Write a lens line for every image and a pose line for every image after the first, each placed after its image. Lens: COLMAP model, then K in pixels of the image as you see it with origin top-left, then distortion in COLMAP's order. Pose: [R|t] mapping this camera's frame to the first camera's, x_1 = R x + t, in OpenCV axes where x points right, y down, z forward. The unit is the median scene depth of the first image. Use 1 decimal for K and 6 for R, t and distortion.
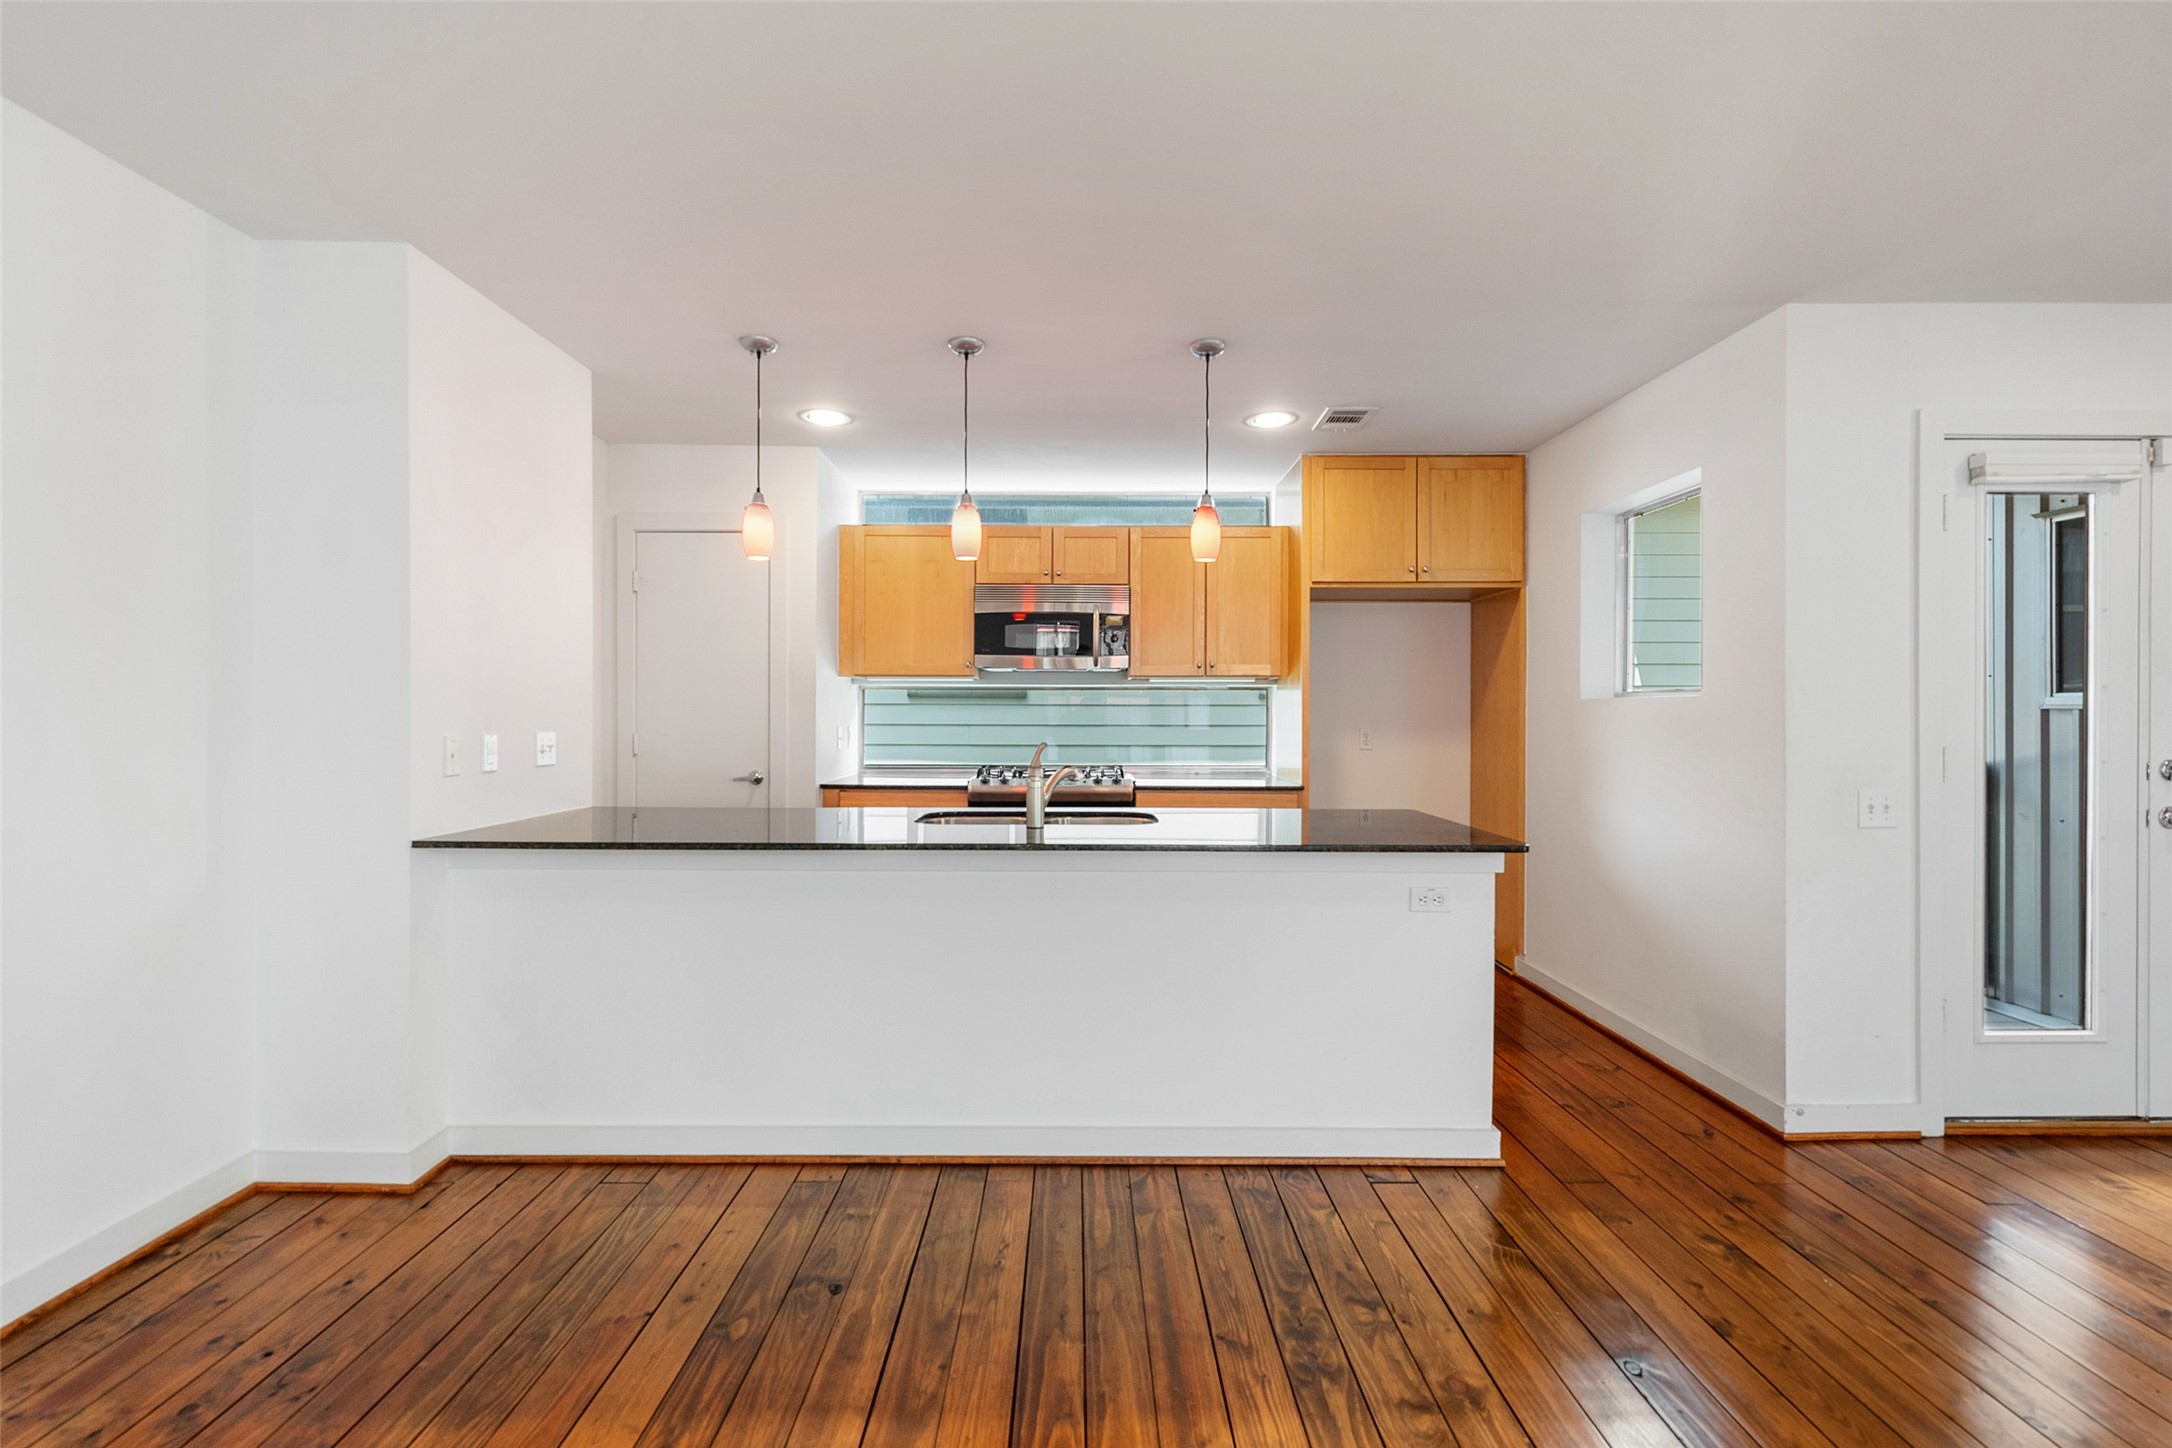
lens RADIAL K [[990.0, 0, 1074.2], [0, 990.0, 712.5], [0, 0, 1]] dist [-0.002181, 0.001637]
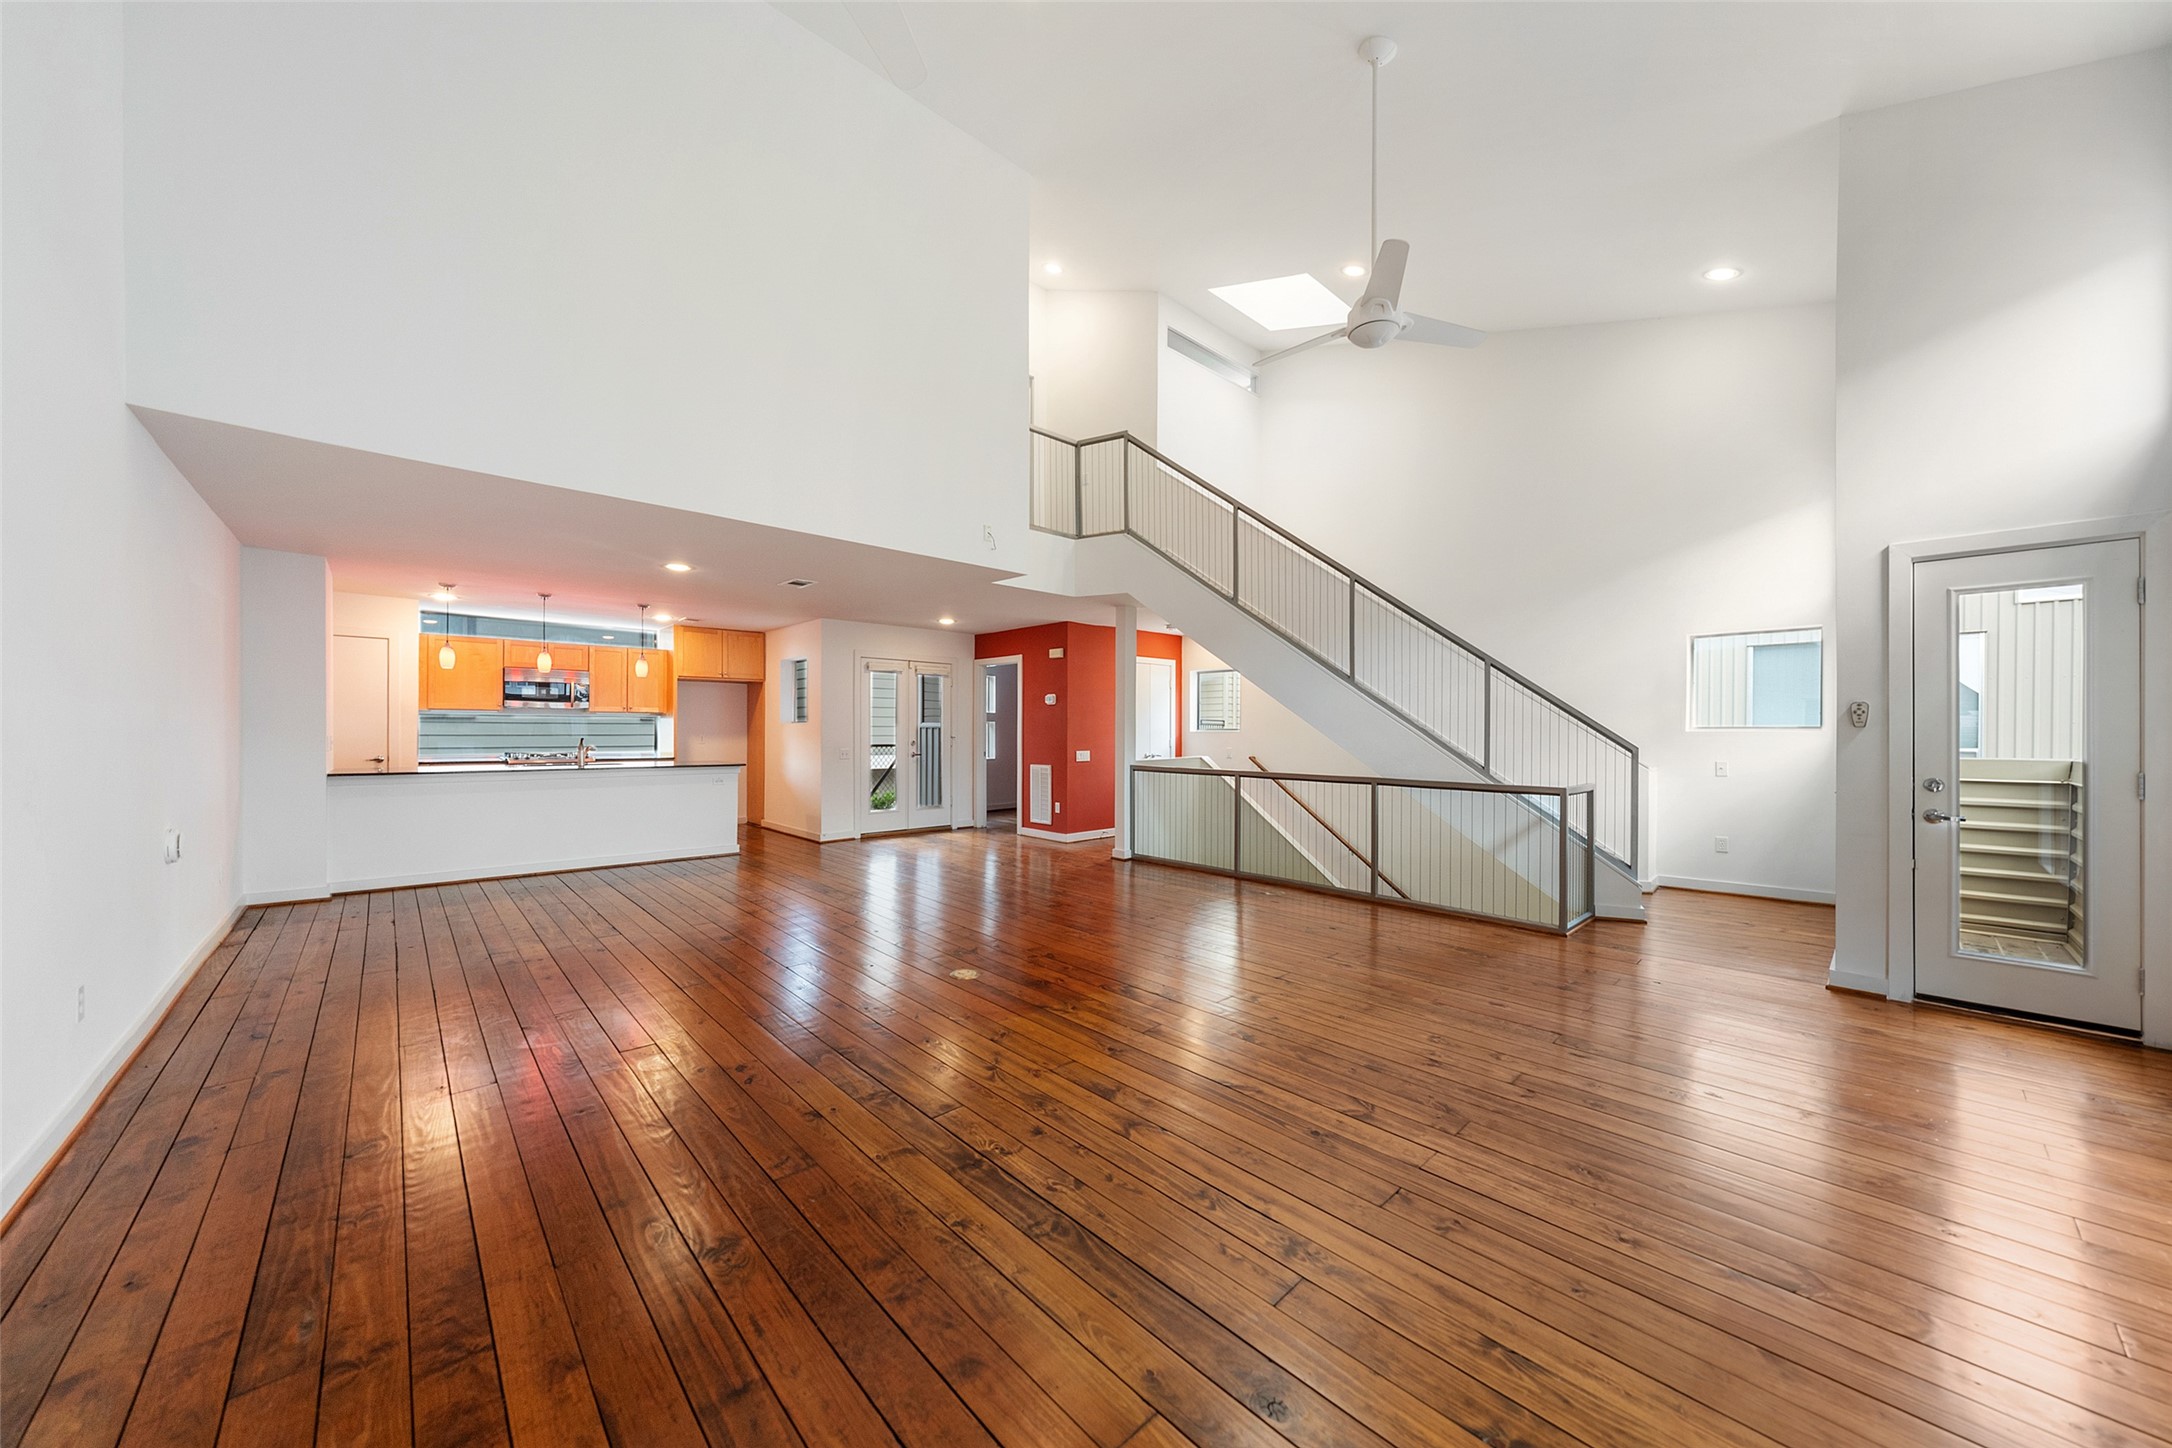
lens RADIAL K [[749.7, 0, 1065.0], [0, 749.7, 732.5], [0, 0, 1]] dist [-0.003116, 0.000199]
pose [[0.745782, -0.000477, 0.666190, -0.294165], [-0.002859, 0.999988, 0.003916, 0.000689], [-0.666184, -0.004825, 0.745772, -1.068920]]
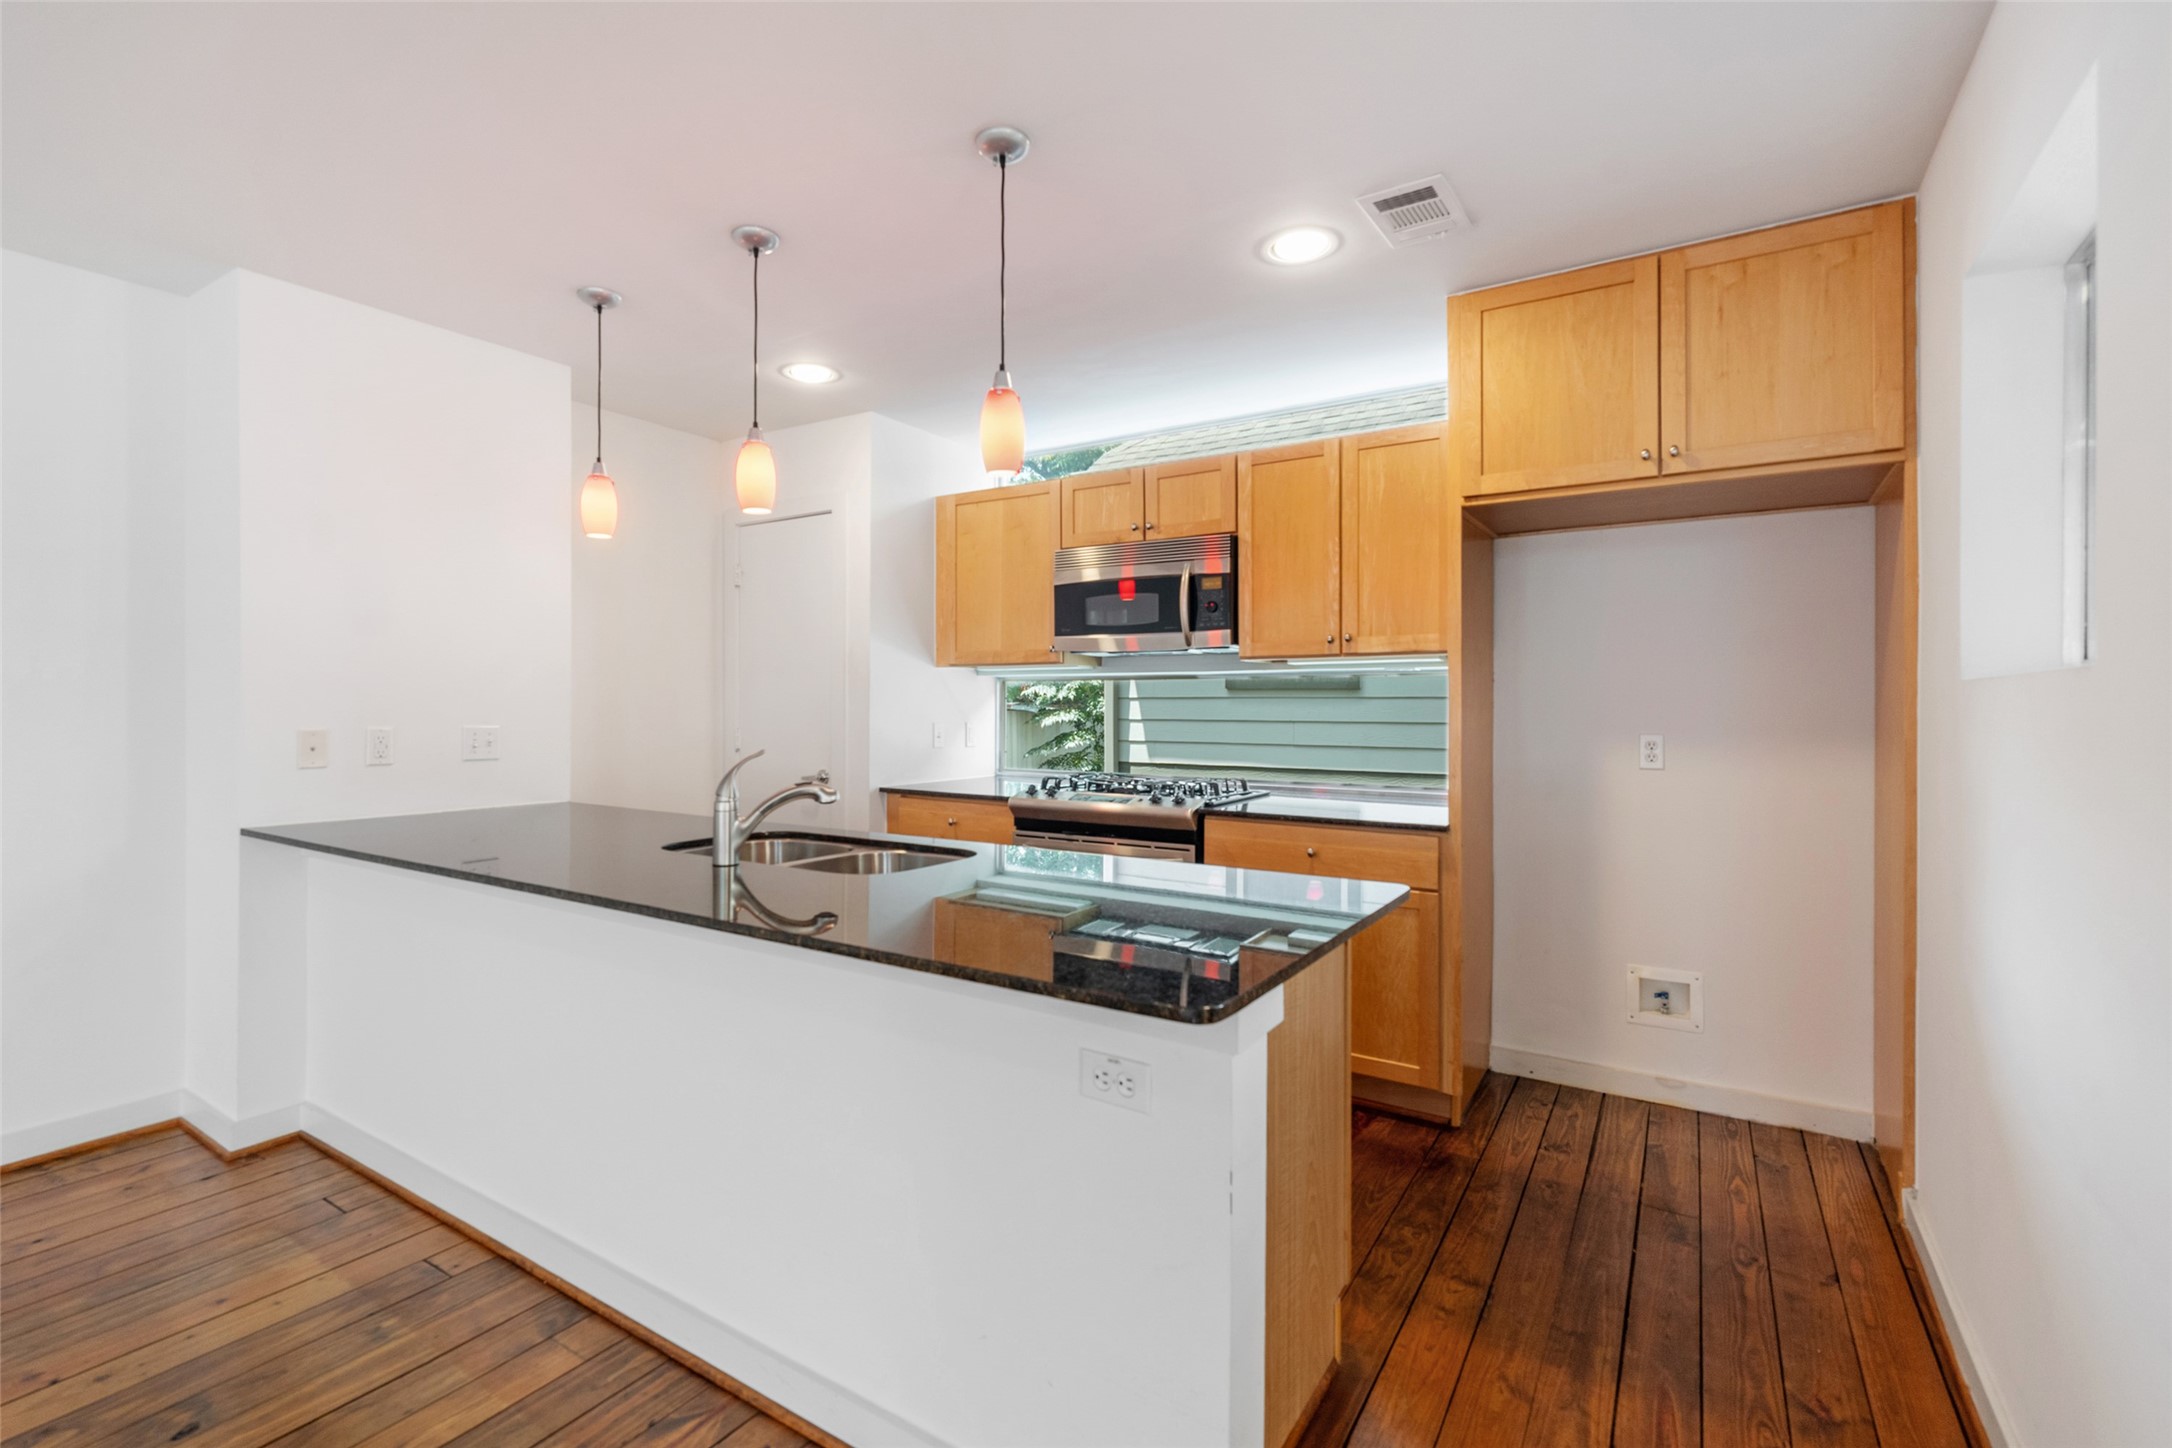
lens RADIAL K [[990.0, 0, 1058.0], [0, 990.0, 710.2], [0, 0, 1]] dist [-0.002181, 0.001637]
pose [[0.835587, 0.001802, -0.549355, 0.369281], [0.000189, 0.999994, 0.003568, -0.000590], [0.549358, -0.003085, 0.835582, 0.340197]]
